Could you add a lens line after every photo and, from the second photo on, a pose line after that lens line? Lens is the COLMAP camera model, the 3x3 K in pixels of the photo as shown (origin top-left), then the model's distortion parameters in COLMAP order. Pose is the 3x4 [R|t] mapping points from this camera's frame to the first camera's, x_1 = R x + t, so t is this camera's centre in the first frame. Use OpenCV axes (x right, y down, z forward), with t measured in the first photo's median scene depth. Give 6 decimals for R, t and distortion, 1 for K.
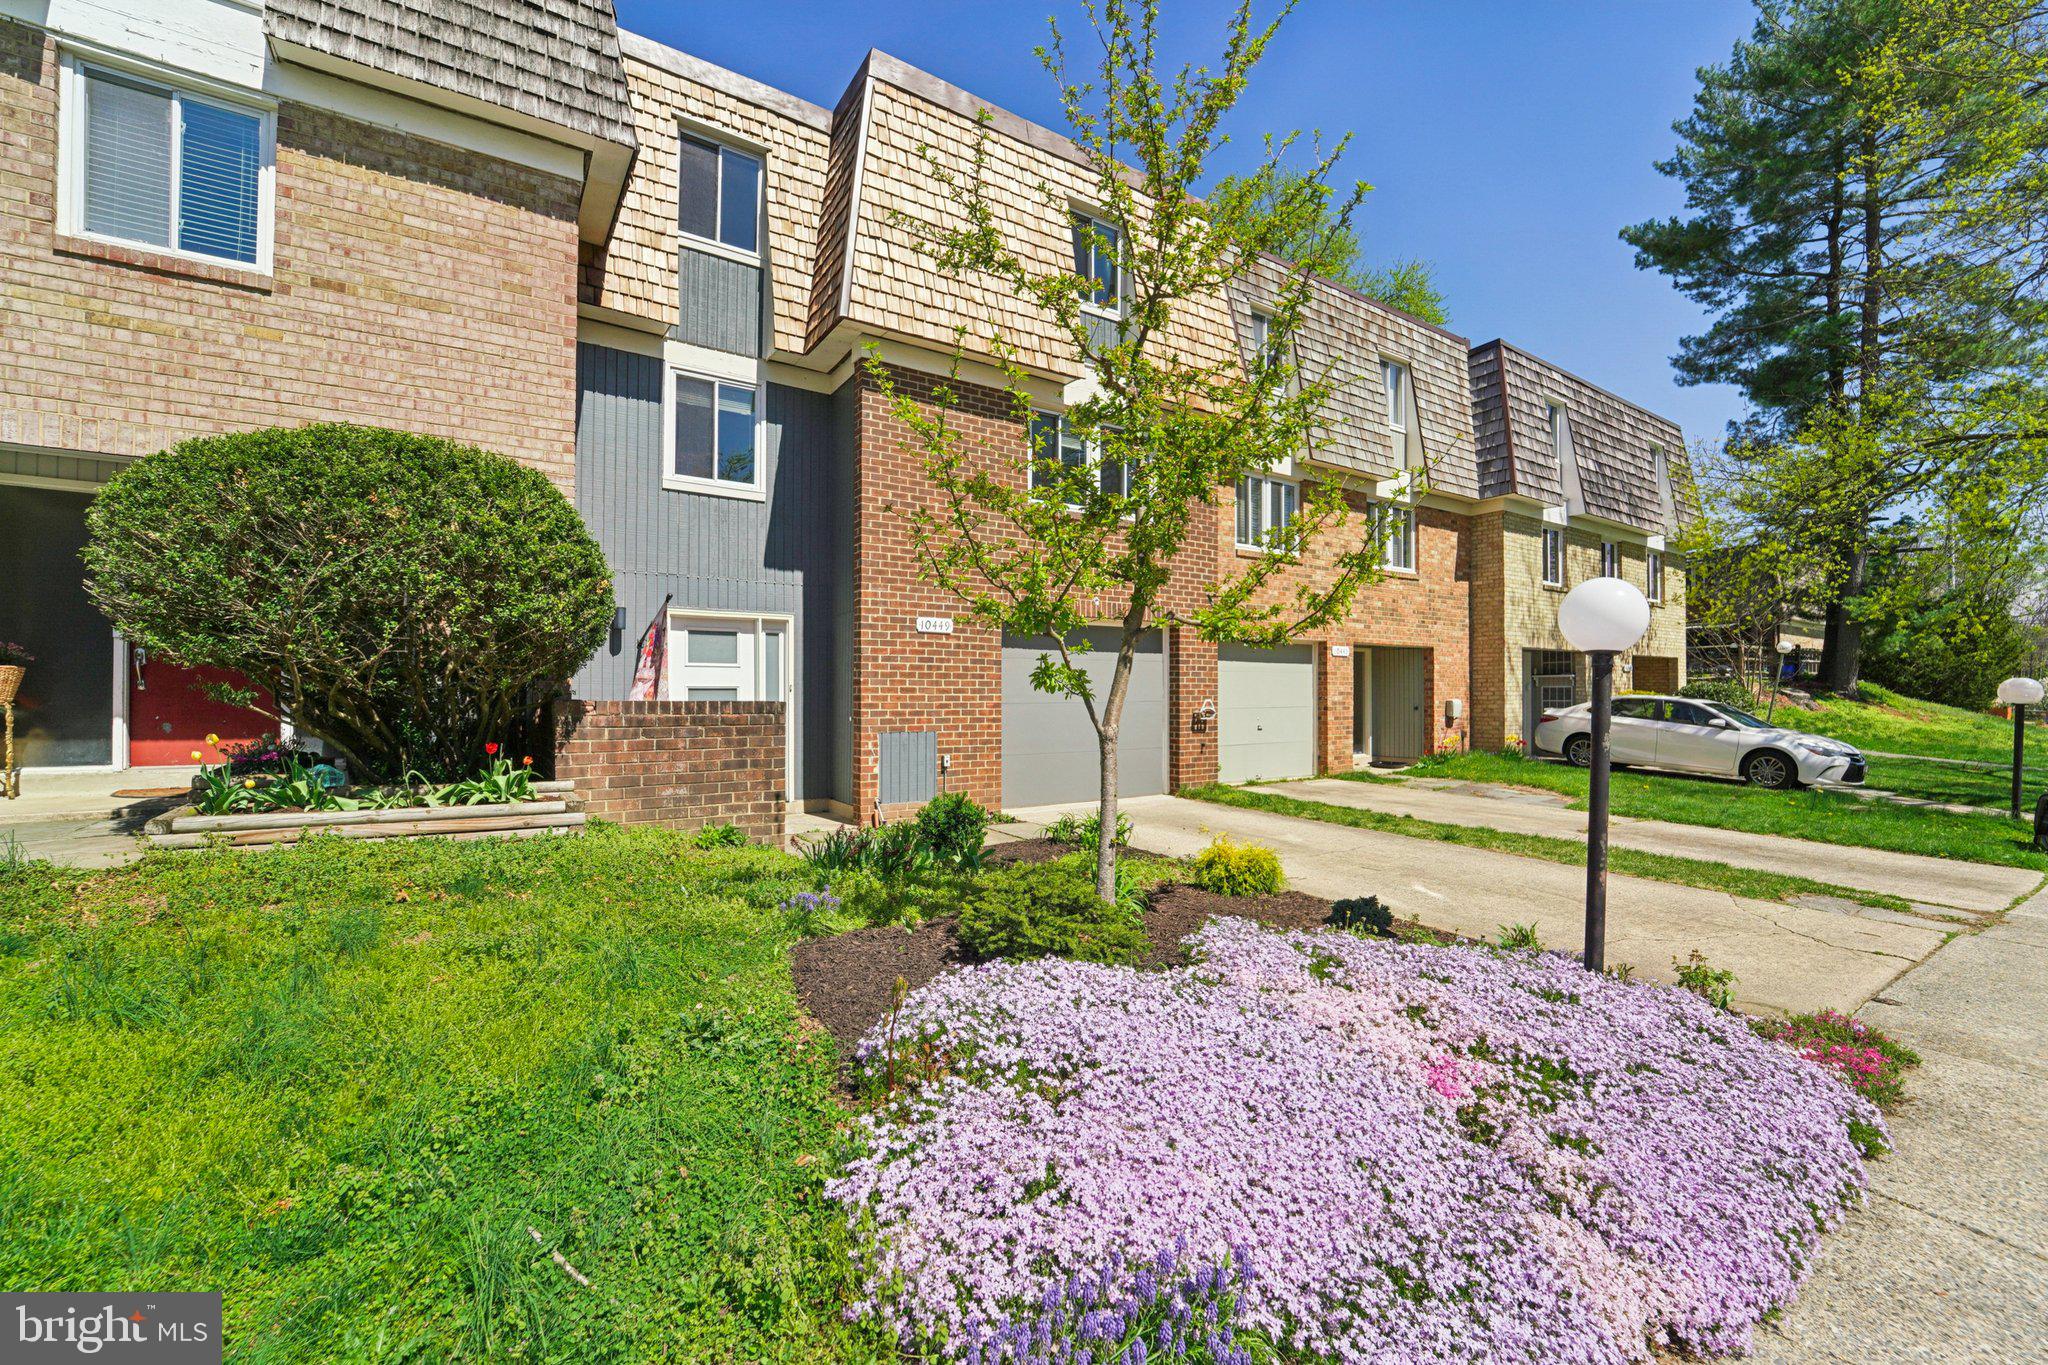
lens RADIAL K [[850.8, 0, 1043.8], [0, 850.8, 685.9], [0, 0, 1]] dist [-0.022386, -0.000001]
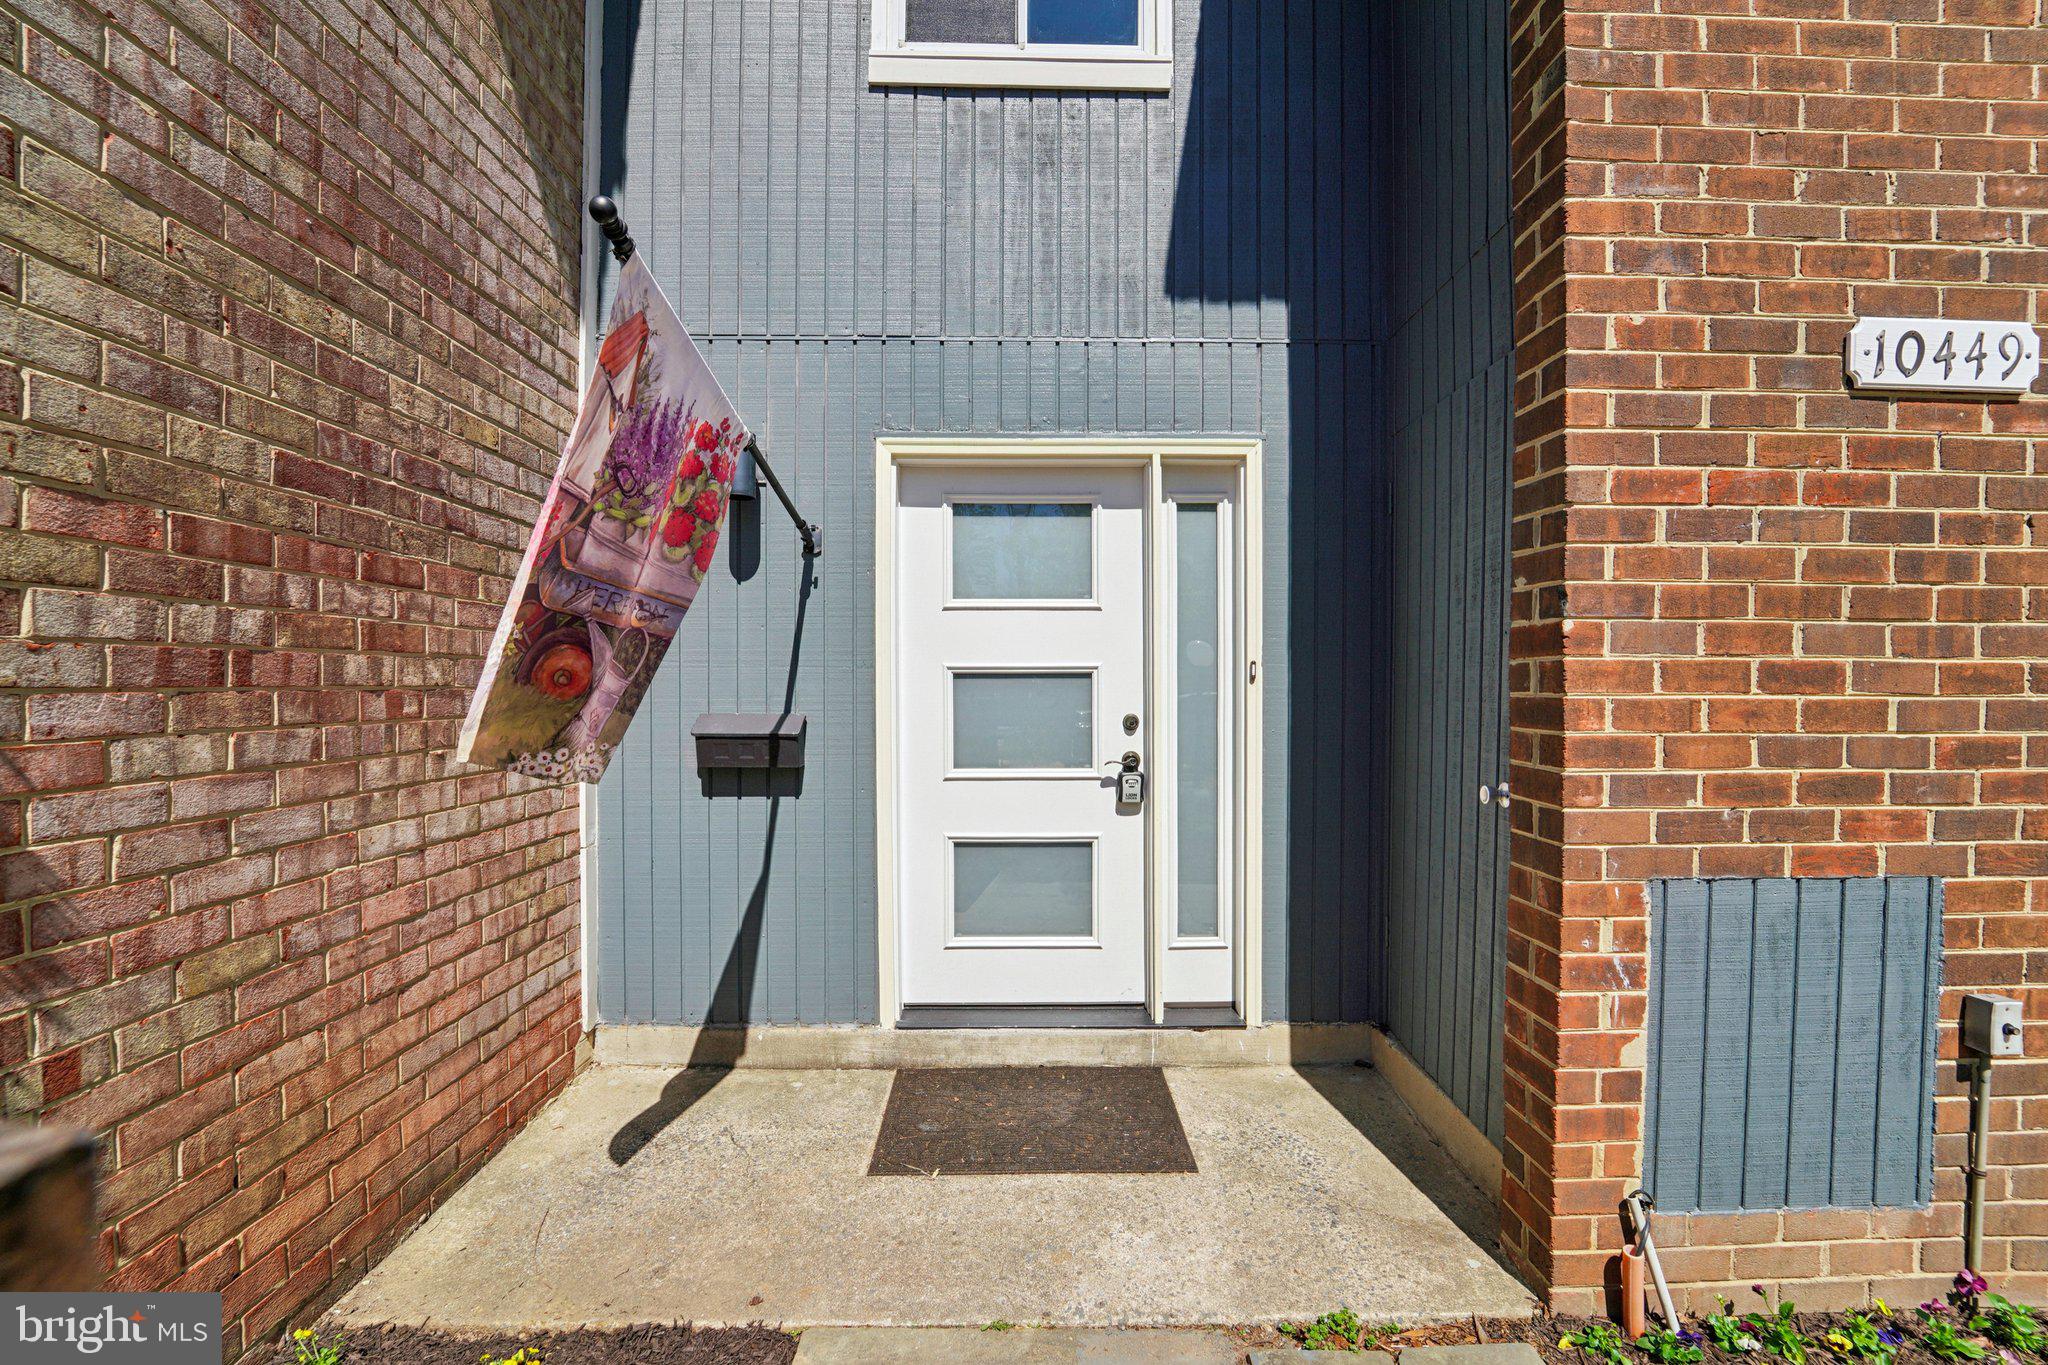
lens RADIAL K [[850.8, 0, 1015.3], [0, 850.8, 695.5], [0, 0, 1]] dist [-0.022386, -0.000001]
pose [[0.824802, 0.008875, -0.565353, -0.192337], [0.006813, 0.999648, 0.025633, 0.002900], [0.565381, -0.024994, 0.824451, 0.689696]]
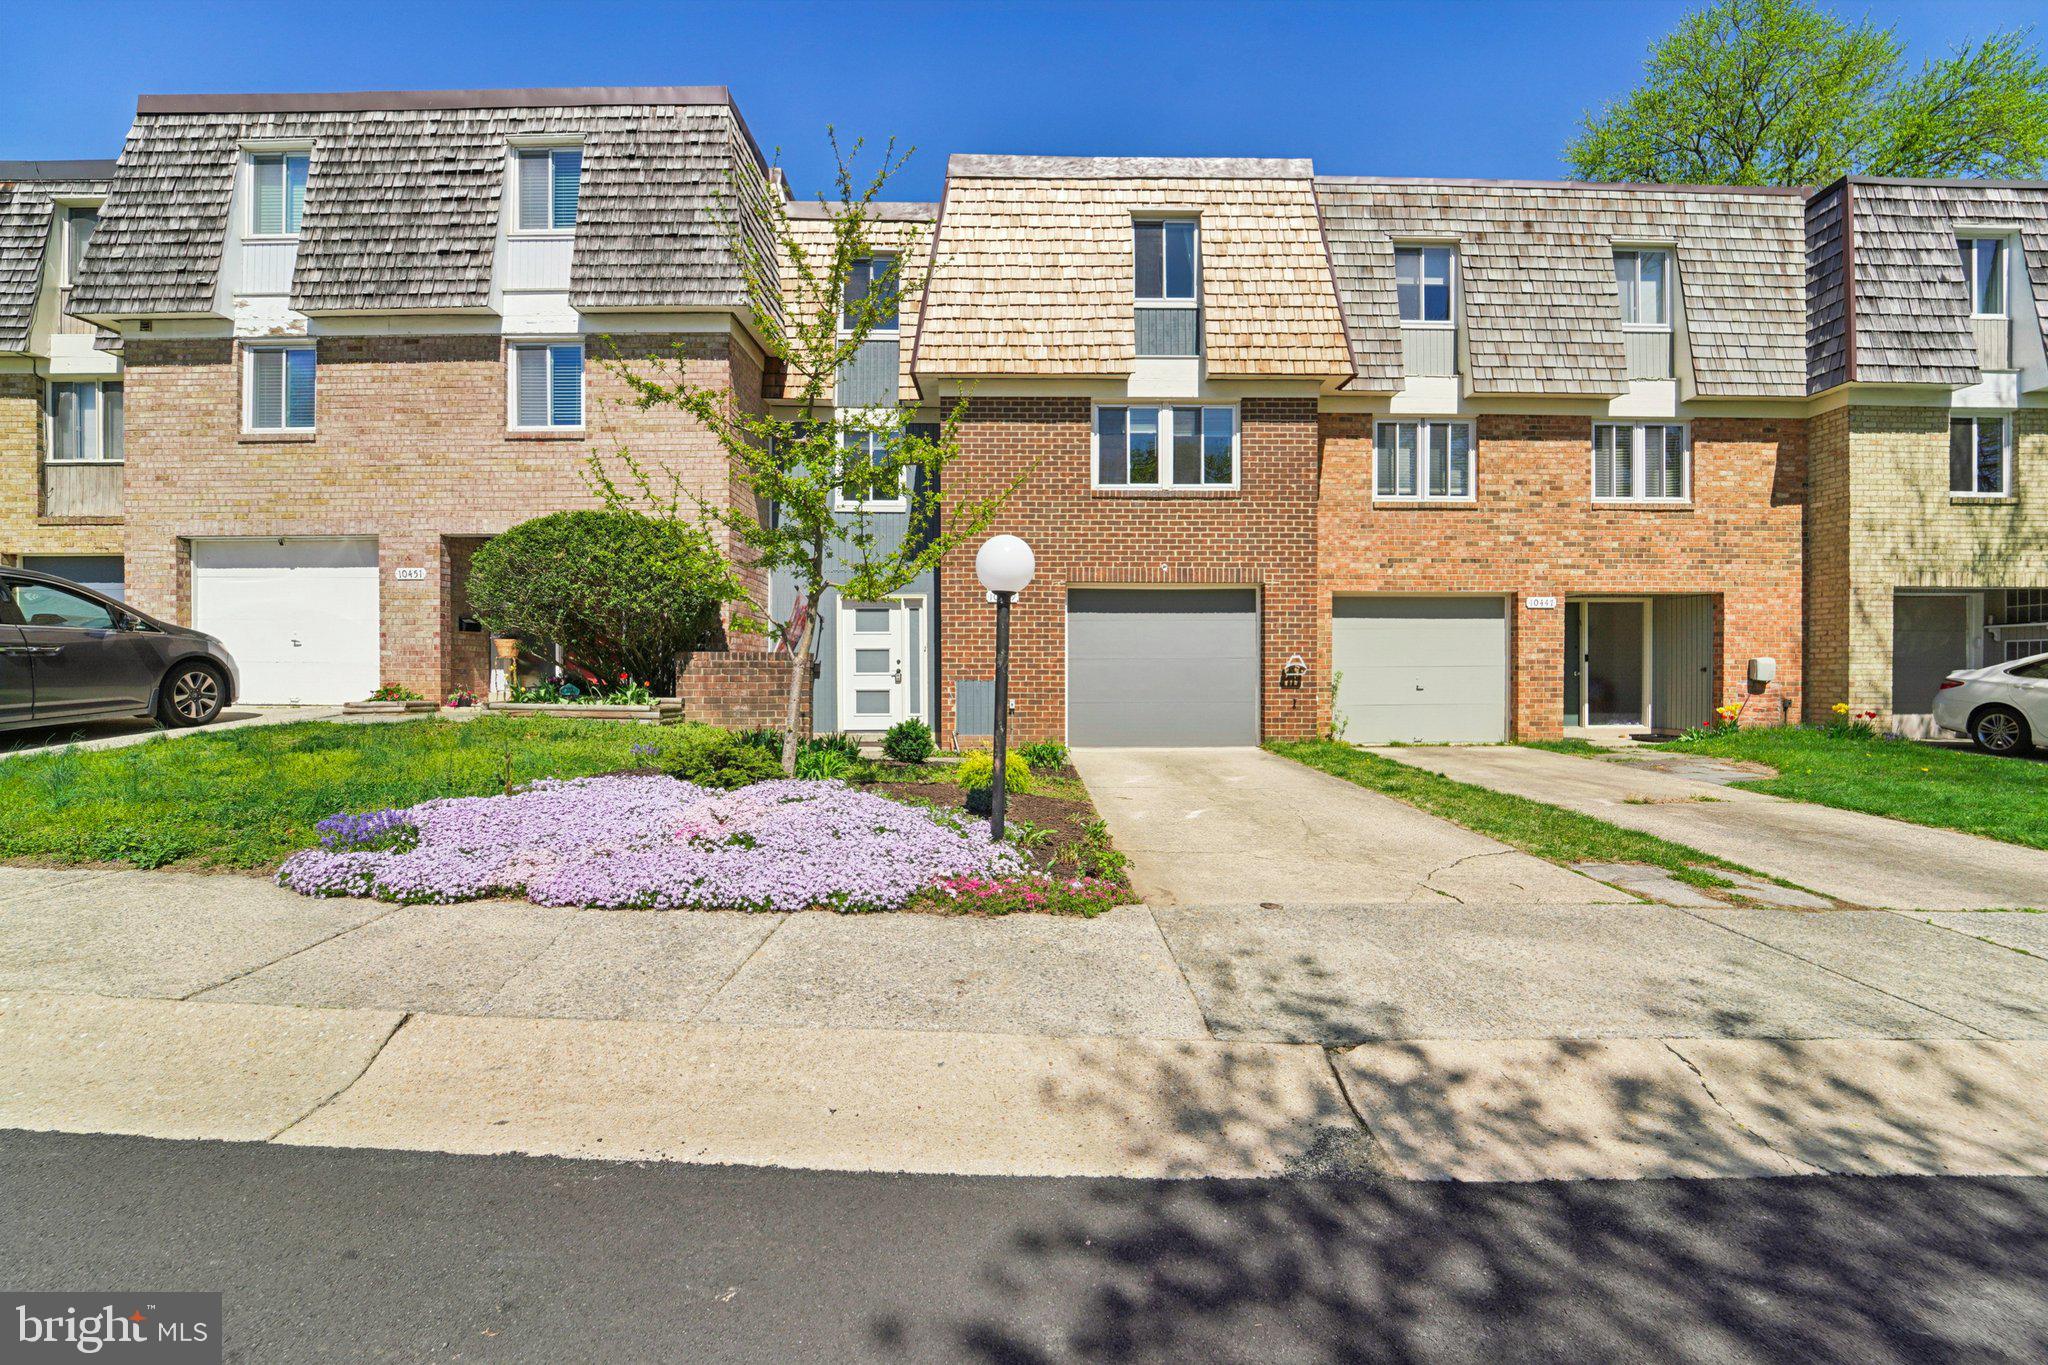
lens RADIAL K [[850.8, 0, 1031.4], [0, 850.8, 681.9], [0, 0, 1]] dist [-0.022386, -0.000001]
pose [[0.833824, 0.004486, -0.552012, 0.588163], [0.007634, 0.999778, 0.019656, 0.029675], [0.551978, -0.020604, 0.833604, -0.033002]]
